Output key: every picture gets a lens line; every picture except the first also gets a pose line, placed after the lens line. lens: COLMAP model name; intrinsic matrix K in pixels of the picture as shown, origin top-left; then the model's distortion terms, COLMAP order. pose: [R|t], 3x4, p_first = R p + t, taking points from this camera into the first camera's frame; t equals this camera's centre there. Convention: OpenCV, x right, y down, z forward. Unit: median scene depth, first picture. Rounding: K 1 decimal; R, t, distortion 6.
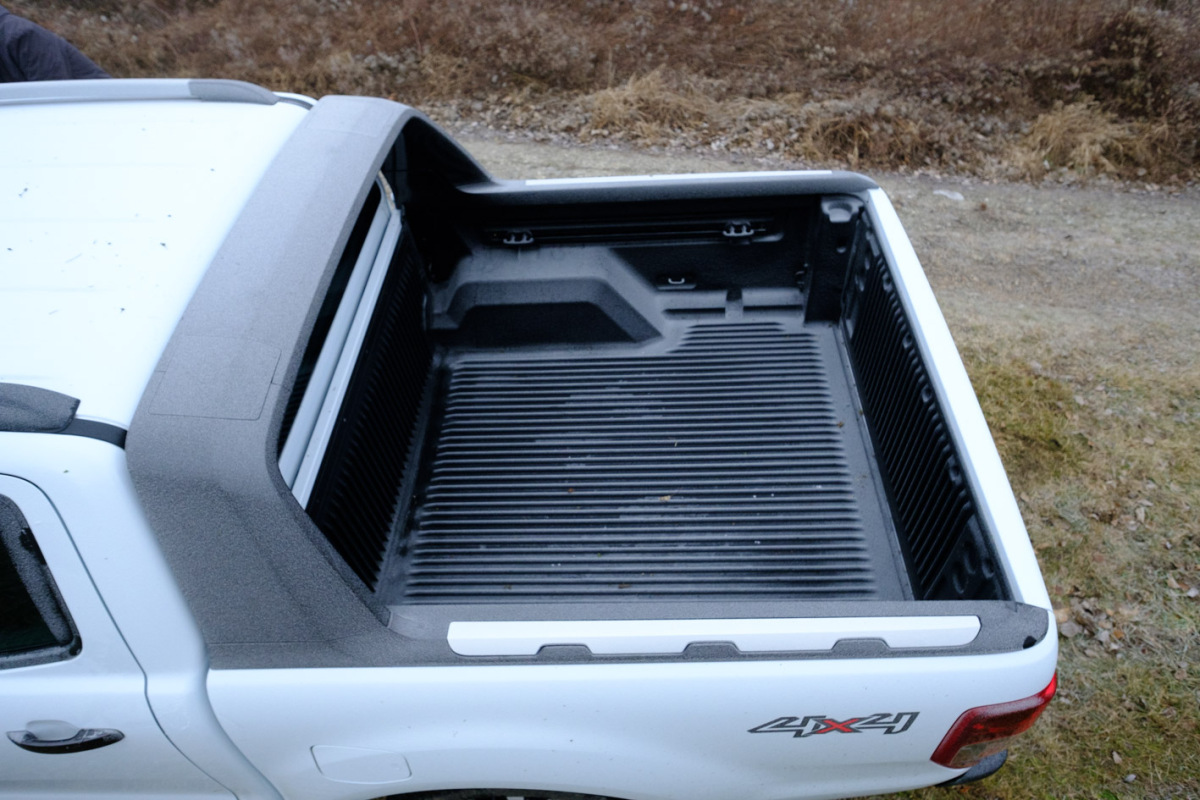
lens RADIAL K [[746.2, 0, 608.1], [0, 746.2, 393.4], [0, 0, 1]] dist [-0.006054, 0.003312]
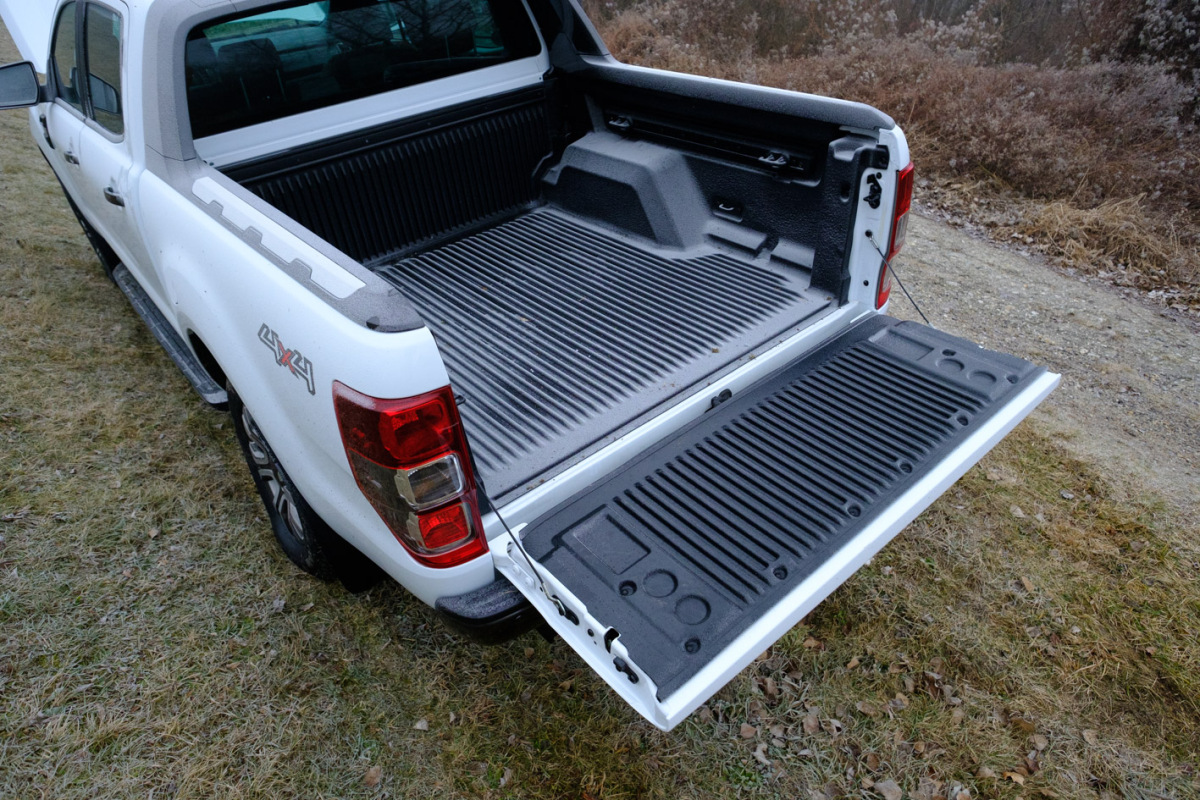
lens RADIAL K [[746.2, 0, 608.1], [0, 746.2, 393.4], [0, 0, 1]] dist [-0.006054, 0.003312]
pose [[0.663936, 0.433332, -0.609437, 0.293254], [-0.528401, 0.848543, 0.027692, 0.047572], [0.529133, 0.303641, 0.792351, 0.088742]]
